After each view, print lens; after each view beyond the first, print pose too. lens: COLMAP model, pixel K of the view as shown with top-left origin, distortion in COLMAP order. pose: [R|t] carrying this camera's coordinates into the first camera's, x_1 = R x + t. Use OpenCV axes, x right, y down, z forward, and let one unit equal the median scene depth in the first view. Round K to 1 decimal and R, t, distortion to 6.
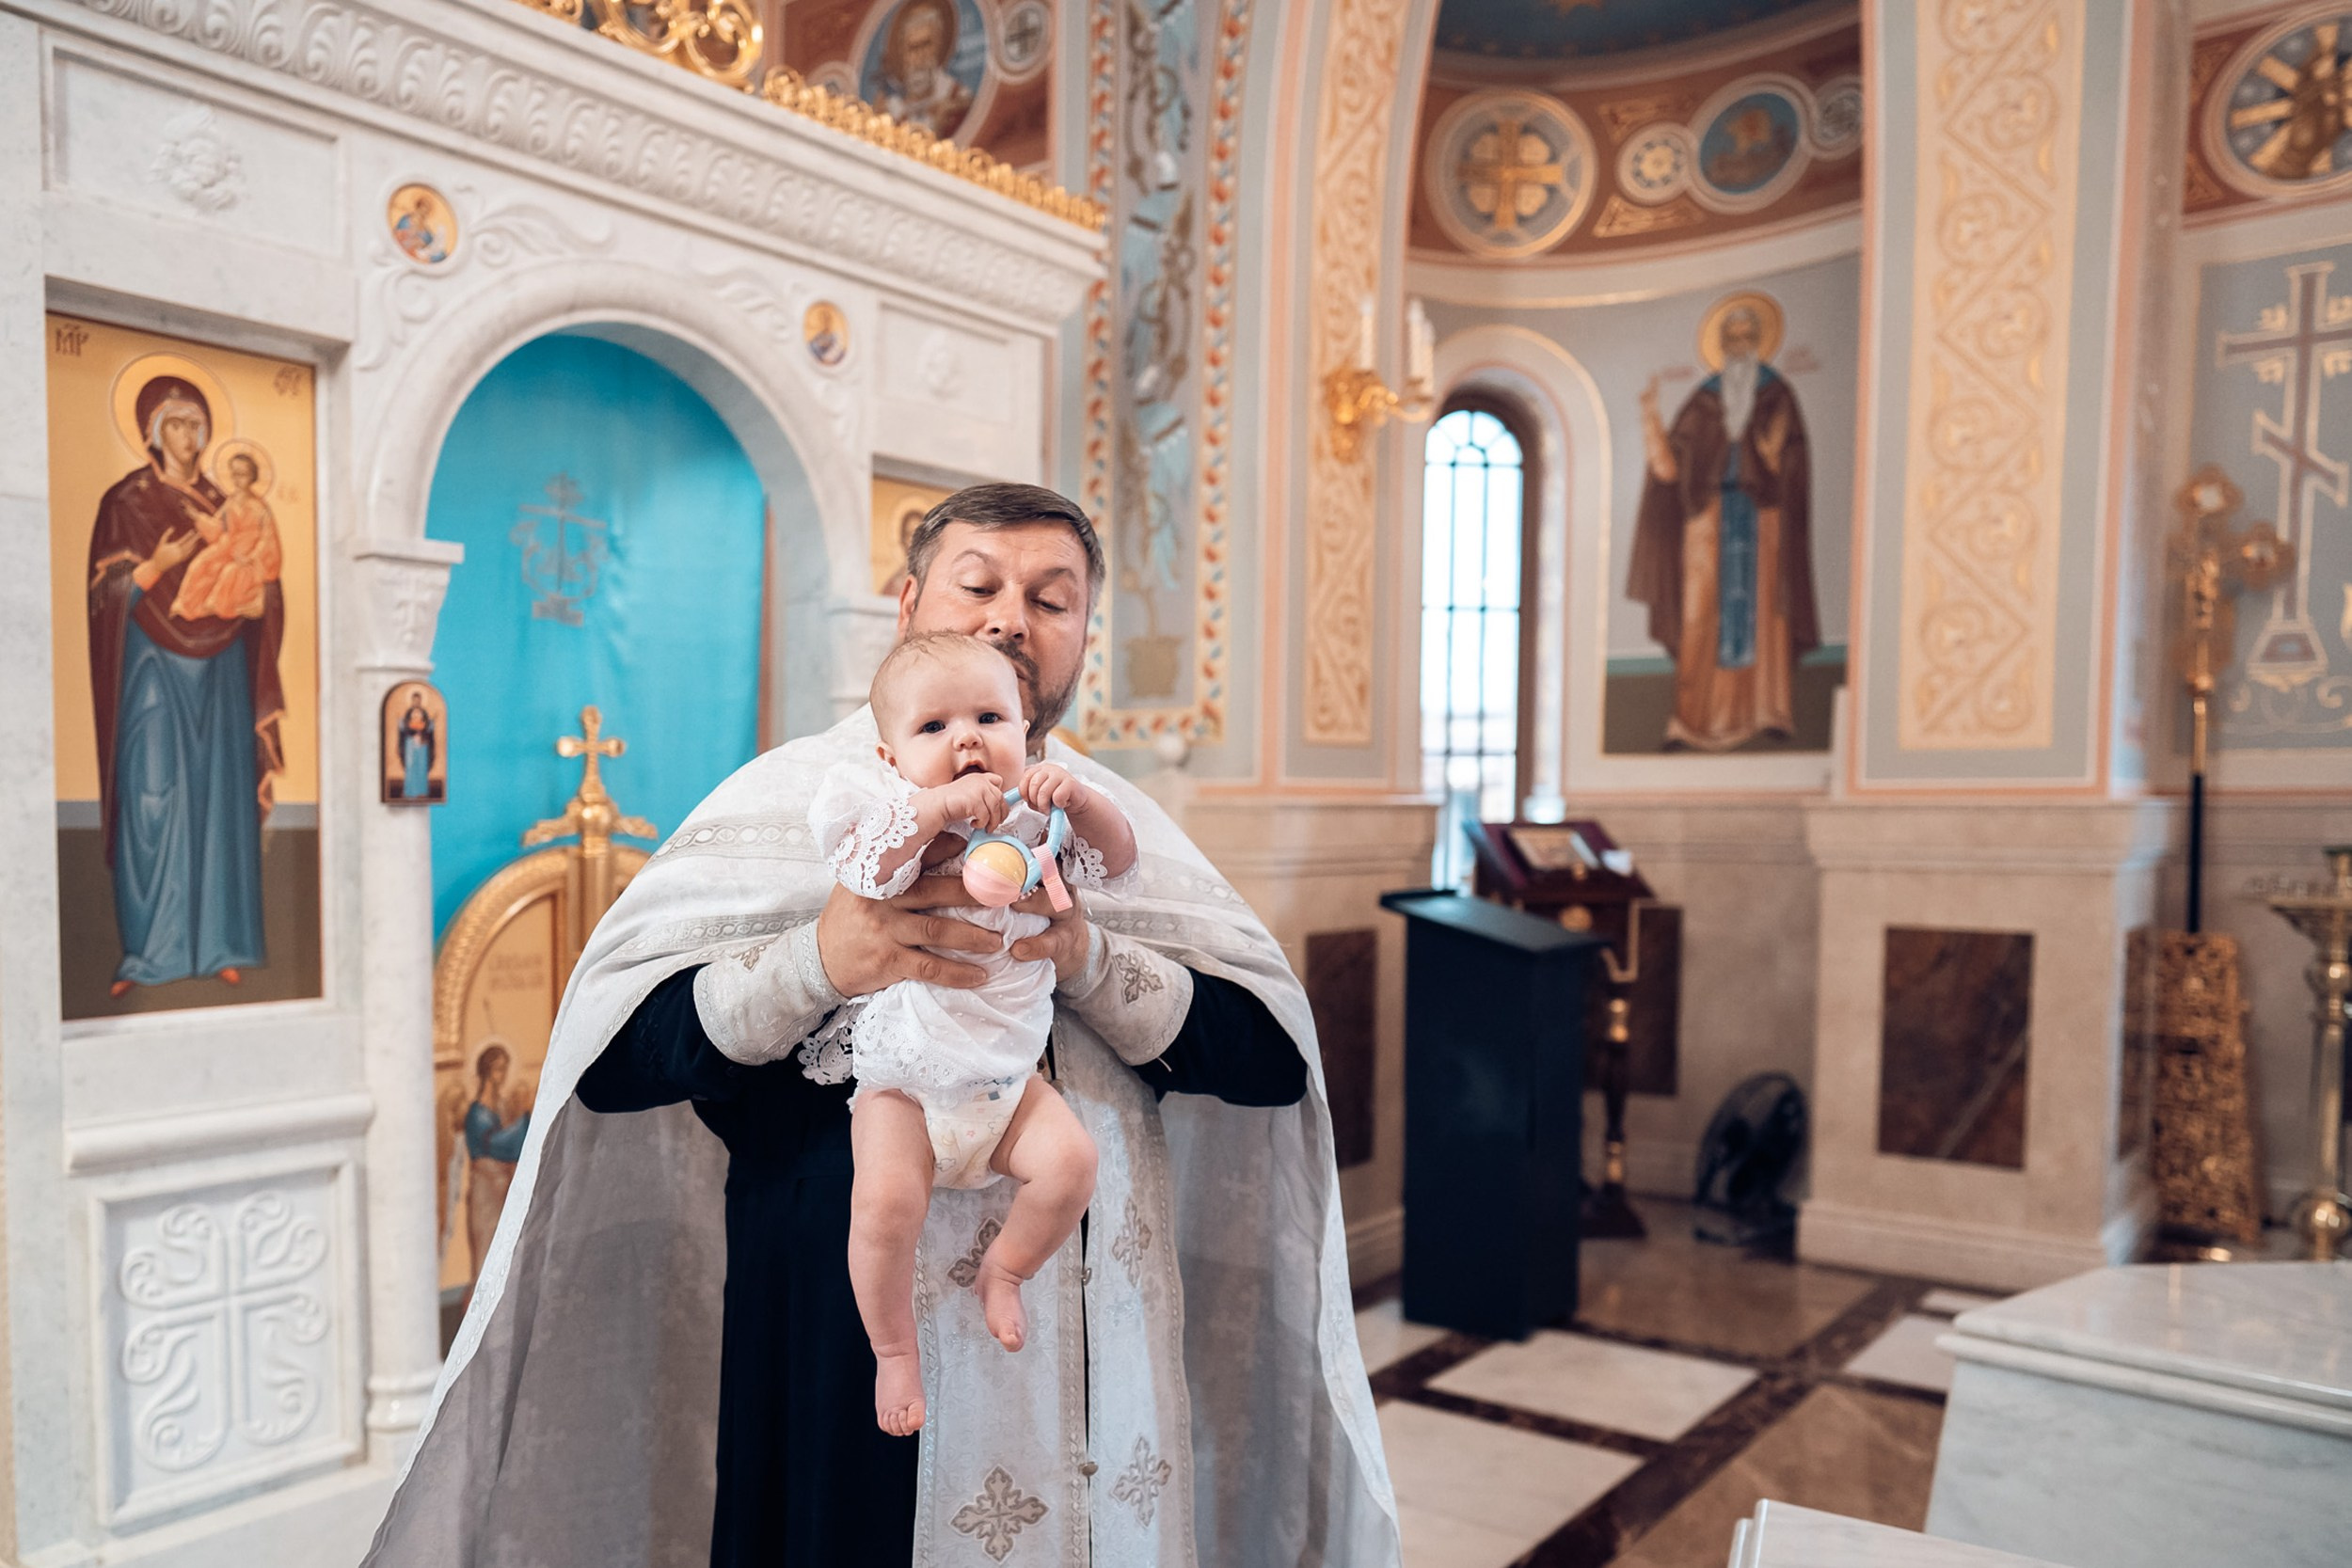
lens RADIAL K [[1720.1, 0, 1067.5], [0, 1720.1, 873.8], [0, 0, 1]] dist [-0.043941, 0.024726]
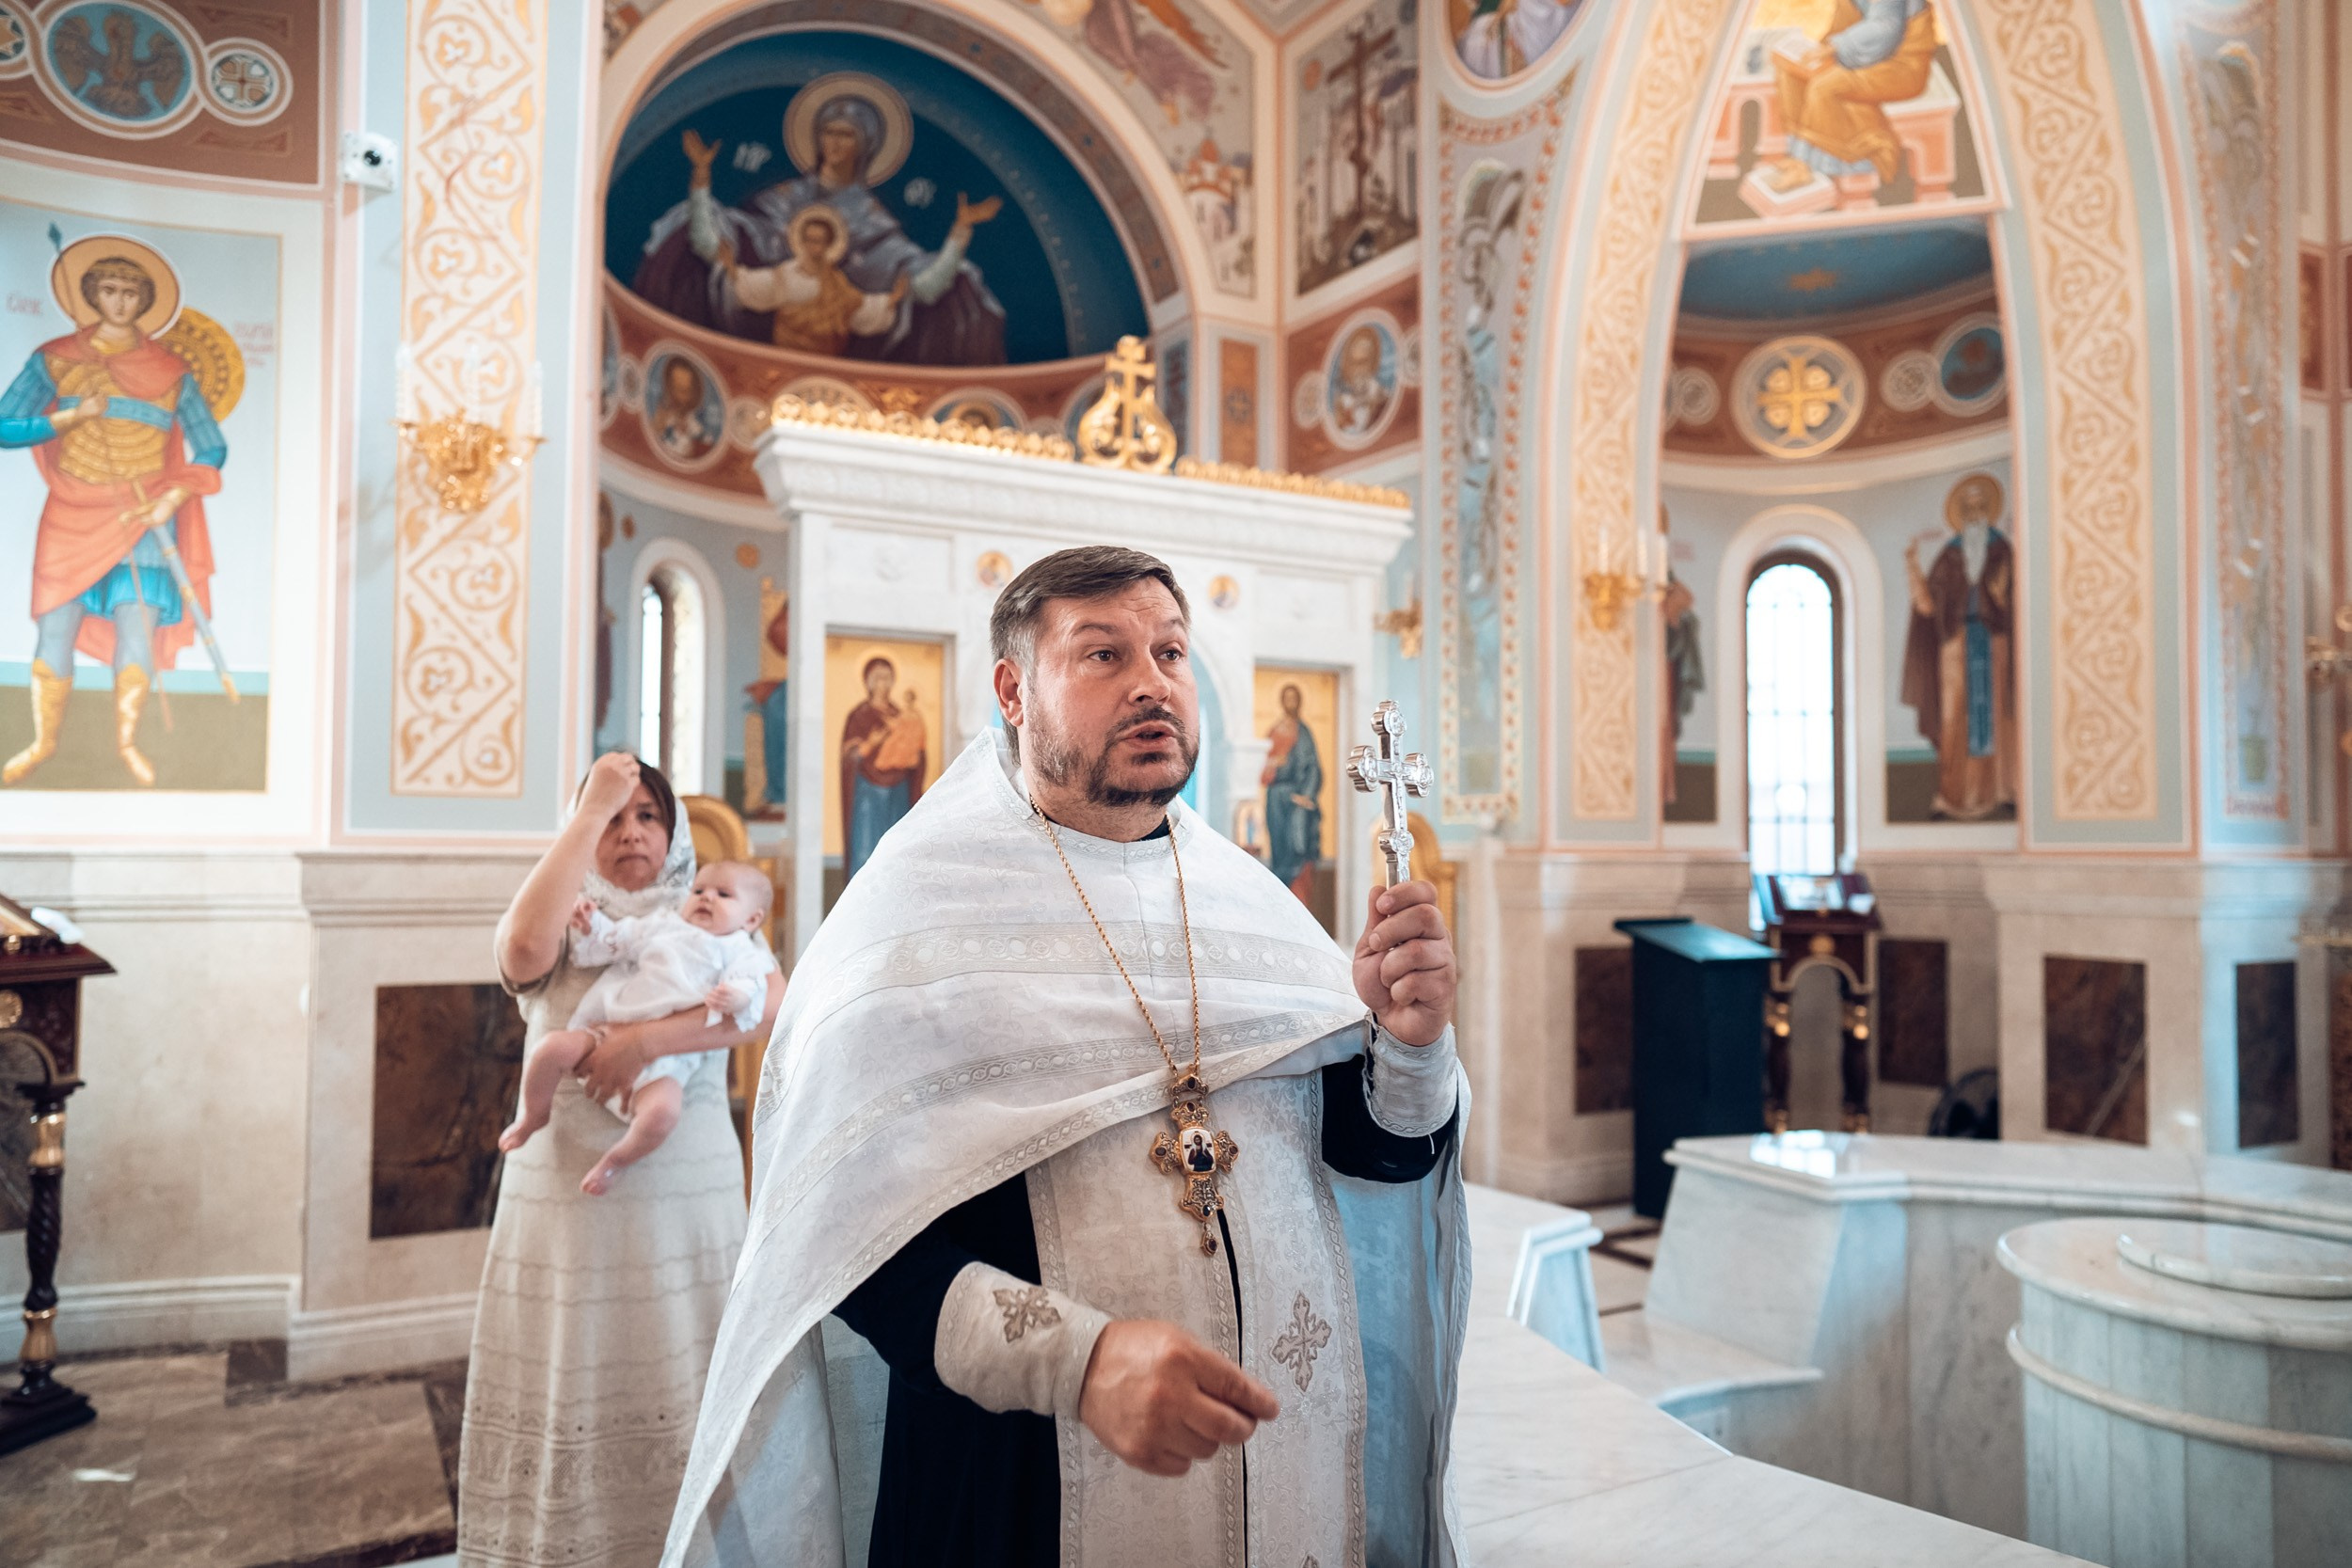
lens RADIAL K [[1570.7, 0, 1179.9], [0, 1570.7, 793.7], [0, 0, 1]] dist [-0.031522, 0.040134]
pose [[0.935044, -0.005619, -0.354487, 0.299480], [-0.021561, 0.997122, -0.072677, 0.008879], [0.353876, 0.075599, 0.932232, -0.395456]]
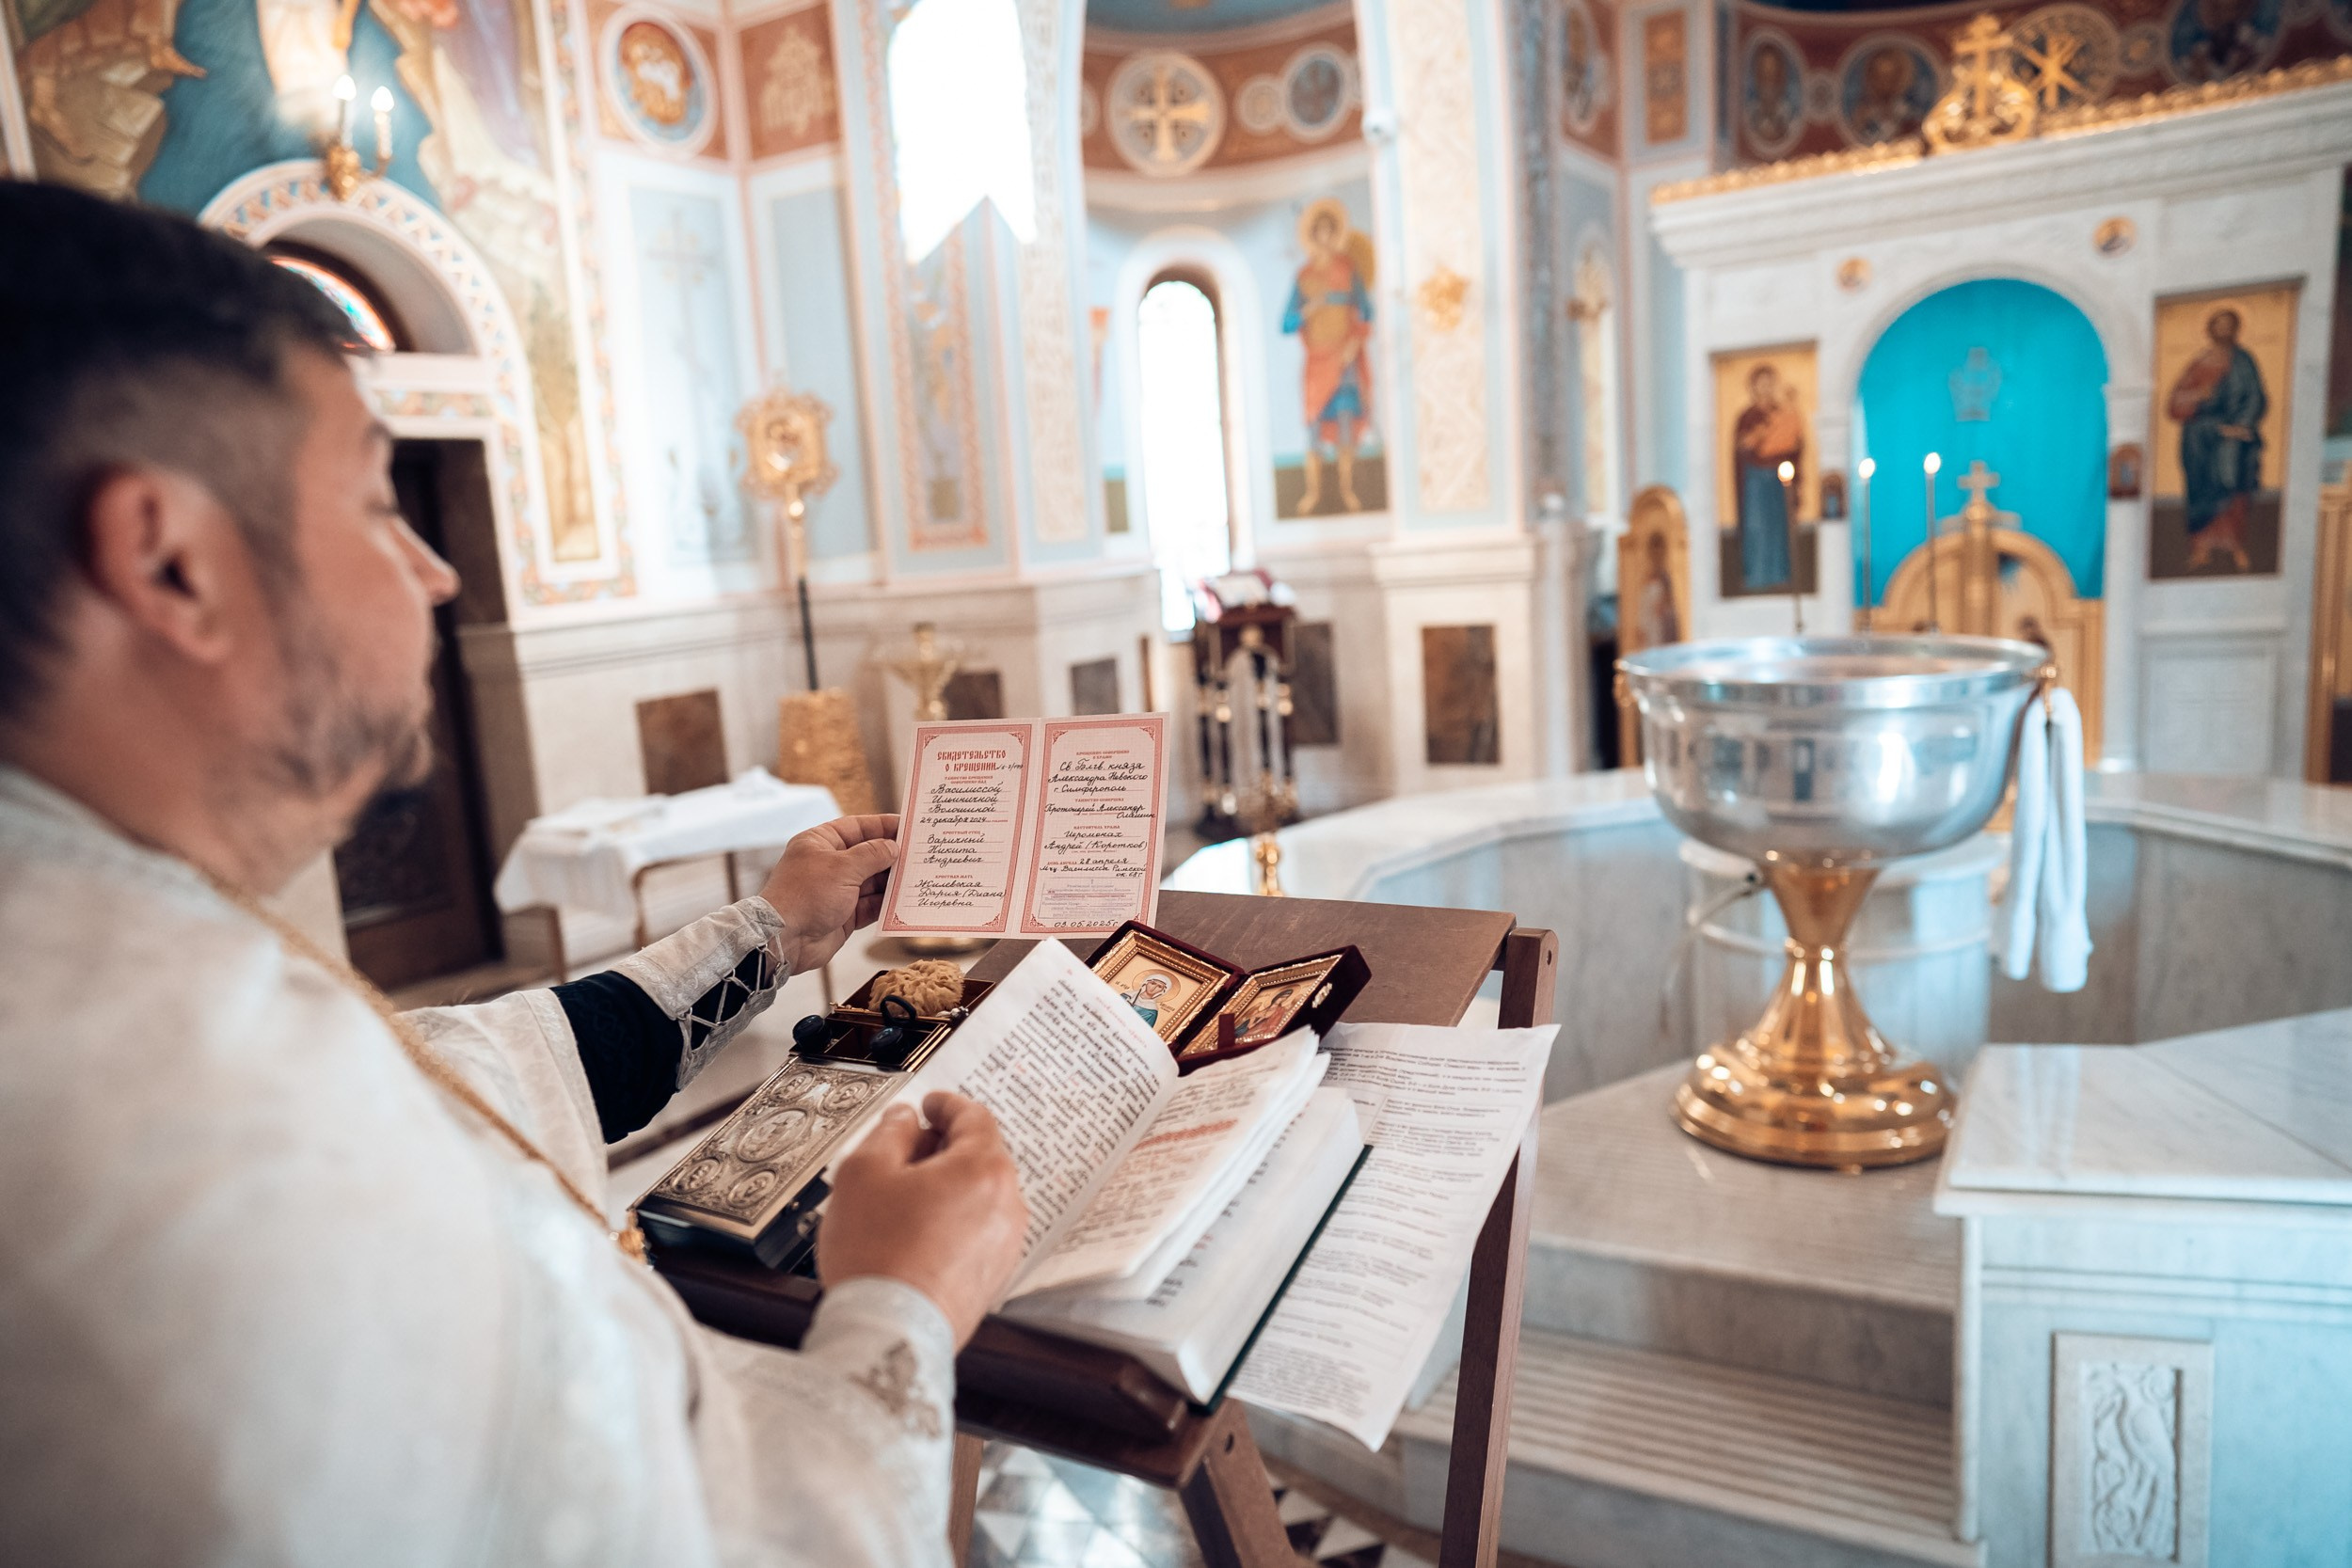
lens RADIAL K [[1570.7, 0, 1183.2], [0, 1570.7, 798.8], [0, 0, 1]] dist [-0.031522, 0.040134]
pose [[0.157585, 0.154018, -0.975421, 1.065764], [0.042301, 0.985803, 0.162492, -0.030197], [0.986599, -0.066867, 0.148833, -0.192857]]
